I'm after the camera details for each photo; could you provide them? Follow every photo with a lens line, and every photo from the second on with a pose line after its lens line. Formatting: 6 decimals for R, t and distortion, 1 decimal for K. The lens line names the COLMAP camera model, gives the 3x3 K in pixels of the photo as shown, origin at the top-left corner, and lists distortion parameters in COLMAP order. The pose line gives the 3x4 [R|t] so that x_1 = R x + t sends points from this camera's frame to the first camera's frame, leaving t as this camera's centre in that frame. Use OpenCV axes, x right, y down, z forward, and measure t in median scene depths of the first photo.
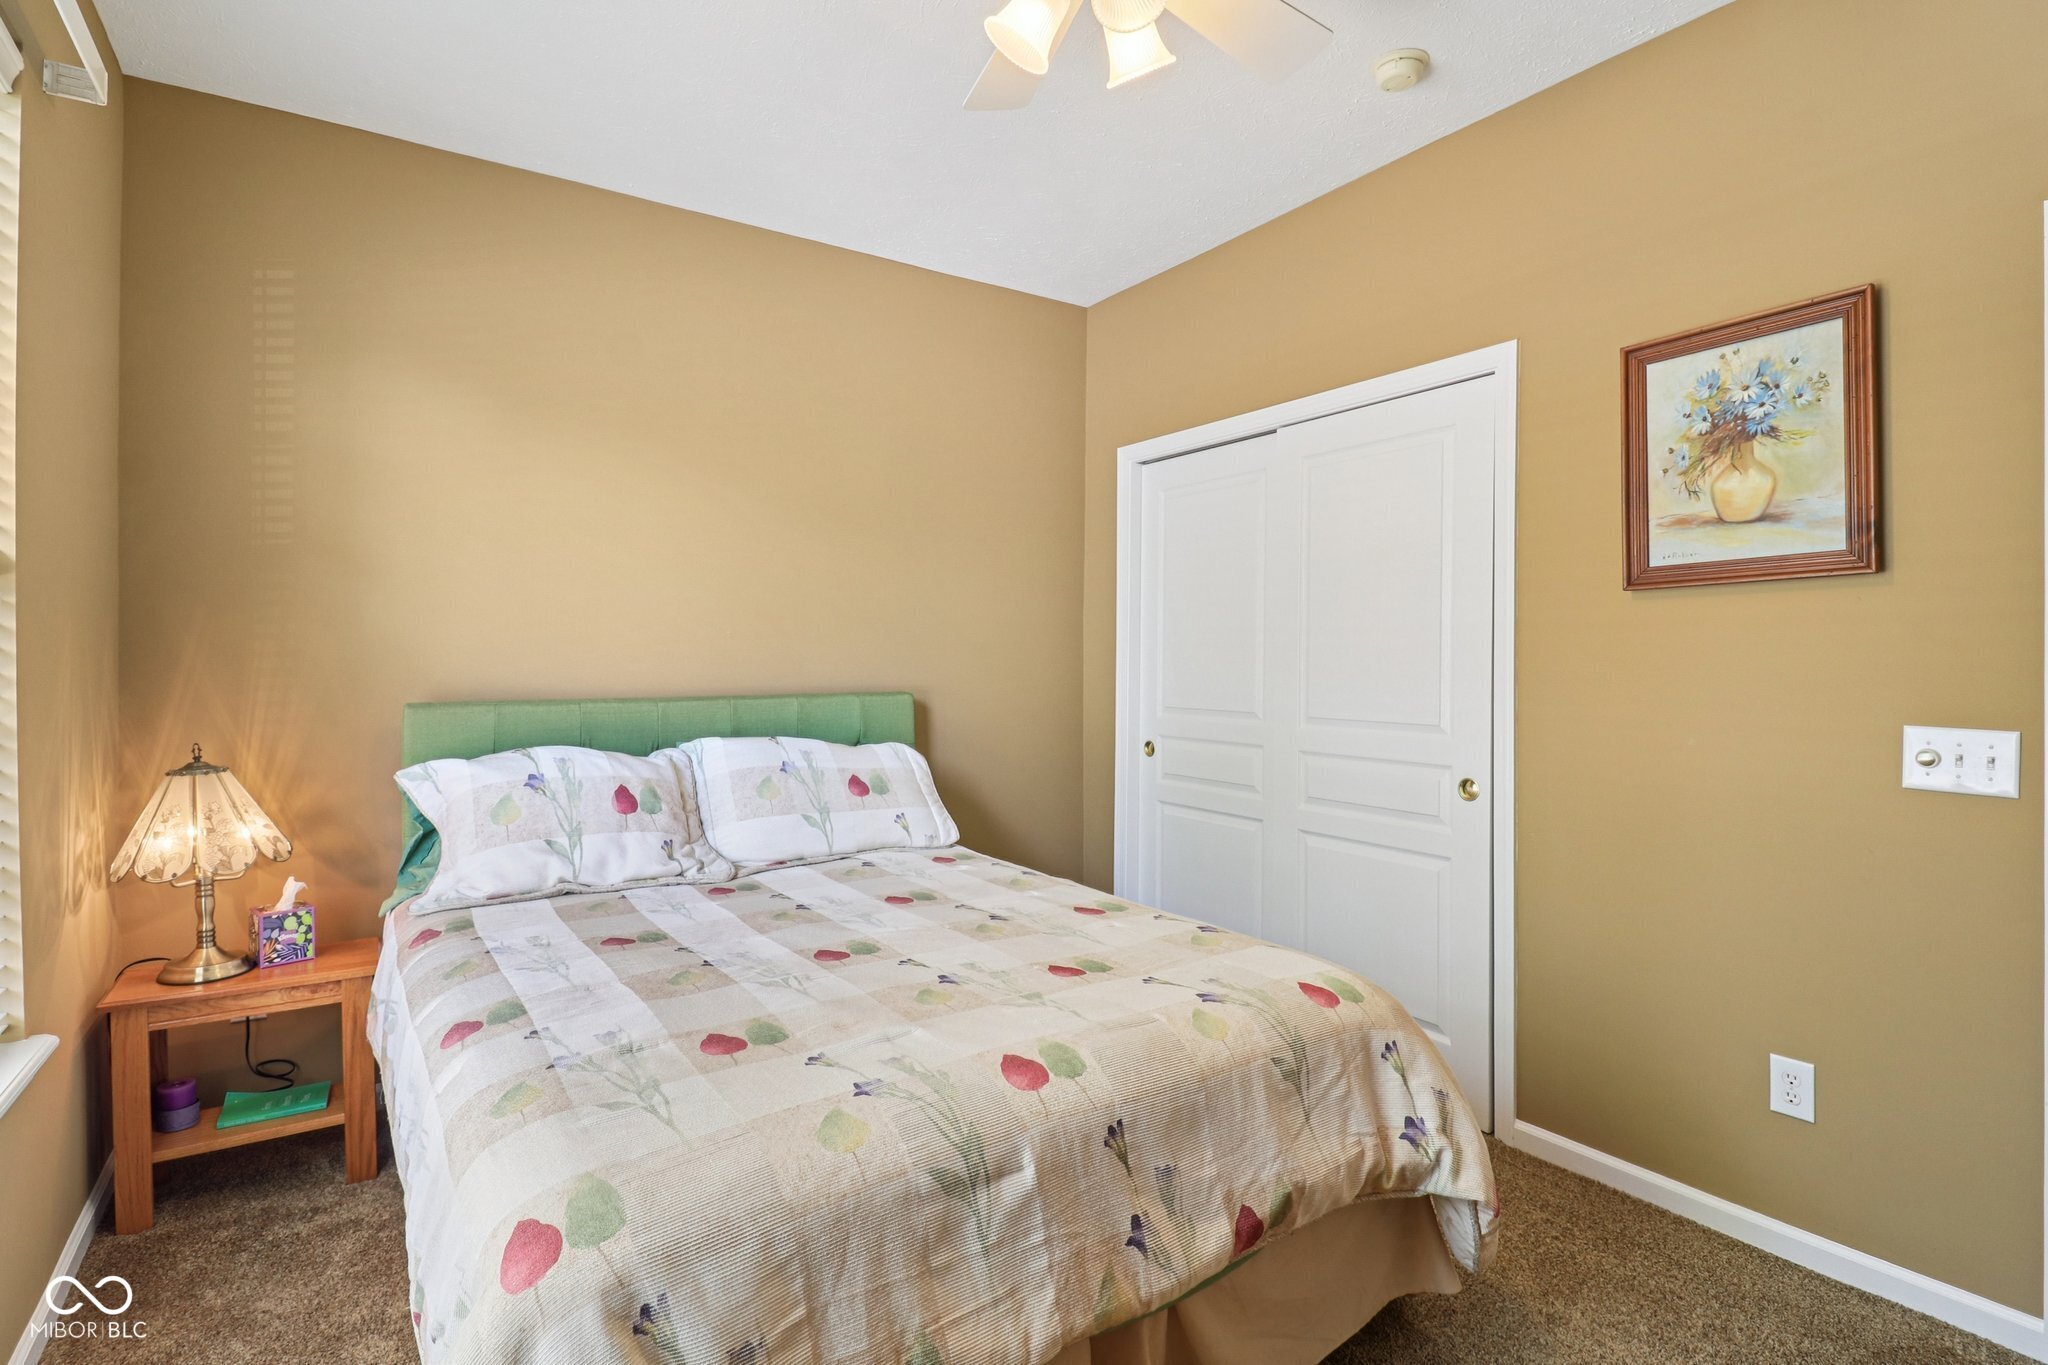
lens RADIAL K [[982.5, 0, 1020.7], [0, 982.5, 668.6], [0, 0, 1]] dist [-0.002222, -0.000226]
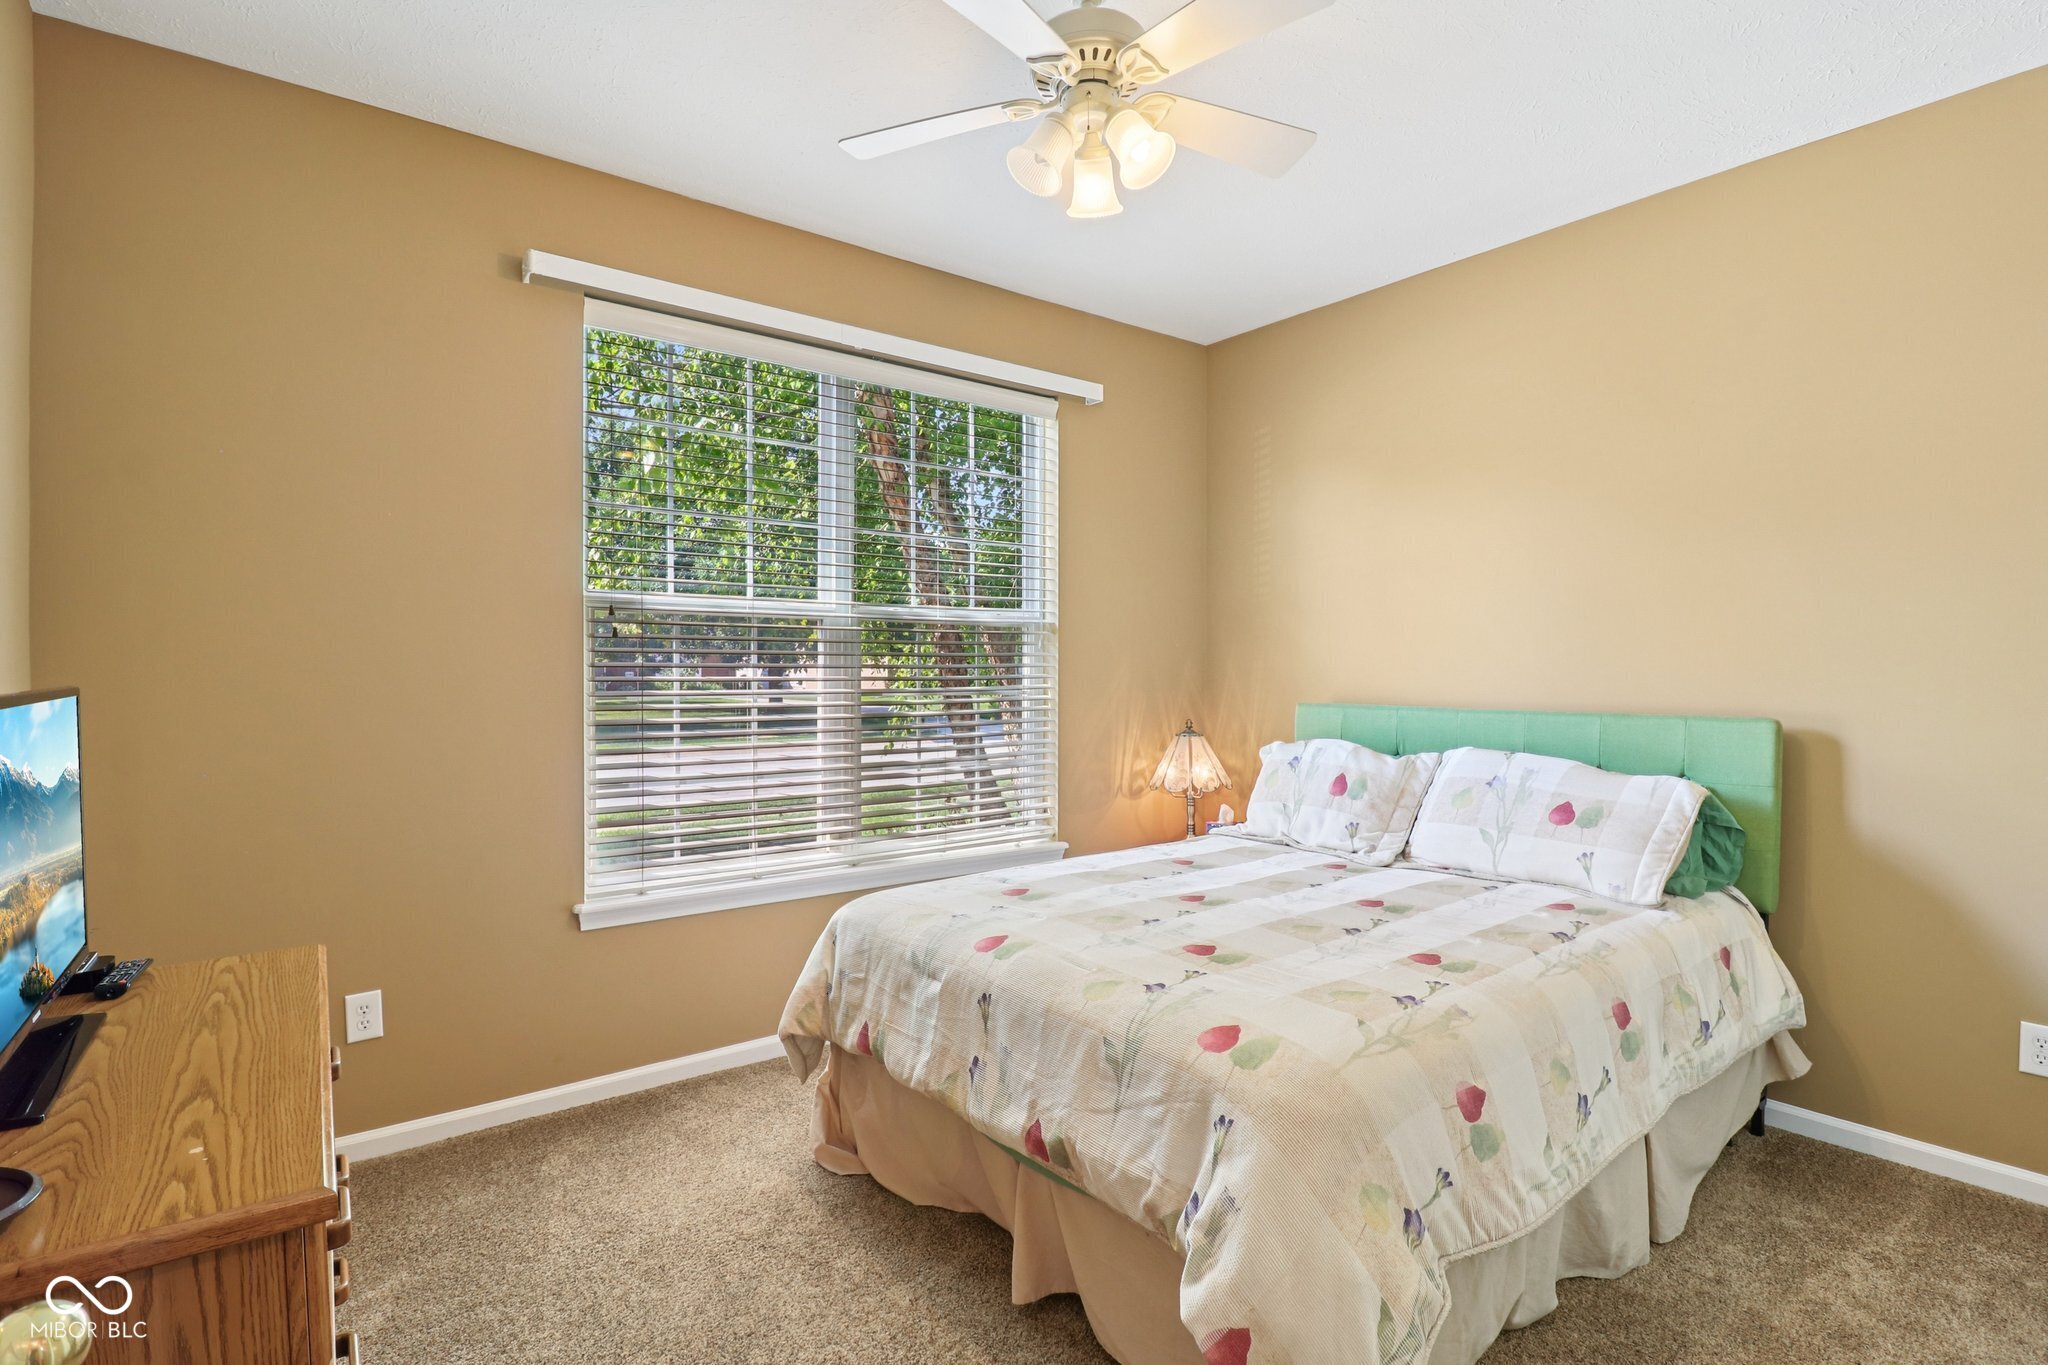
lens RADIAL K [[982.5, 0, 1018.3], [0, 982.5, 686.3], [0, 0, 1]] dist [-0.002222, -0.000226]
pose [[0.067531, 0.019705, -0.997523, 1.255949], [-0.016236, 0.999694, 0.018648, -0.013738], [0.997585, 0.014936, 0.067830, 0.772509]]
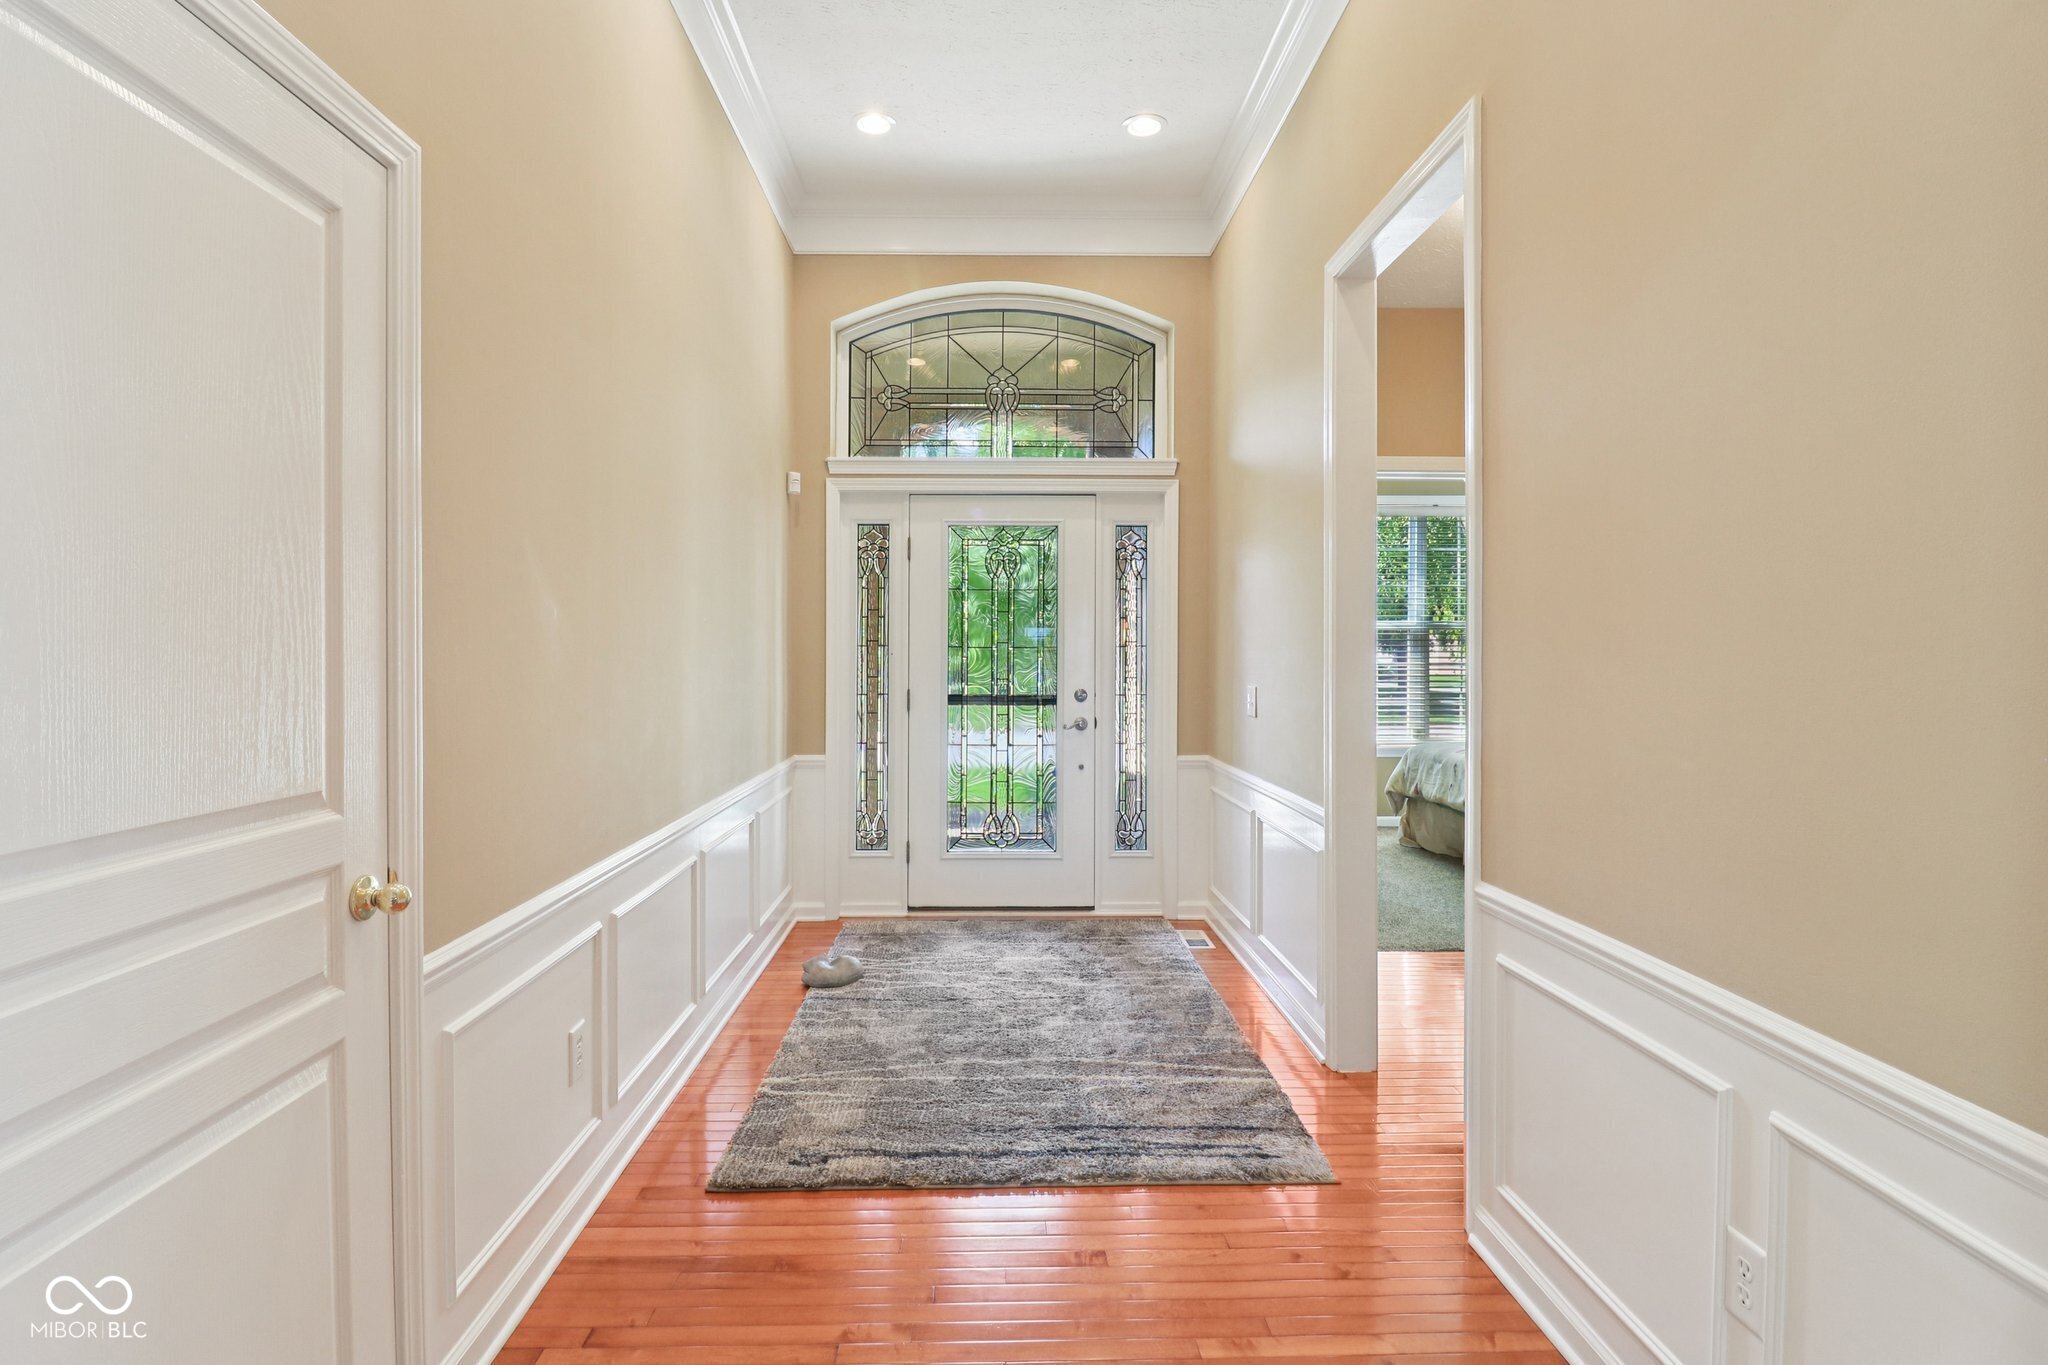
lens RADIAL K [[982.5, 0, 1022.7], [0, 982.5, 674.5], [0, 0, 1]] dist [-0.002222, -0.000226]
pose [[-0.539484, 0.015389, -0.841855, 3.744776], [-0.012332, 0.999581, 0.026175, 0.001769], [0.841906, 0.024503, -0.539068, 1.384459]]
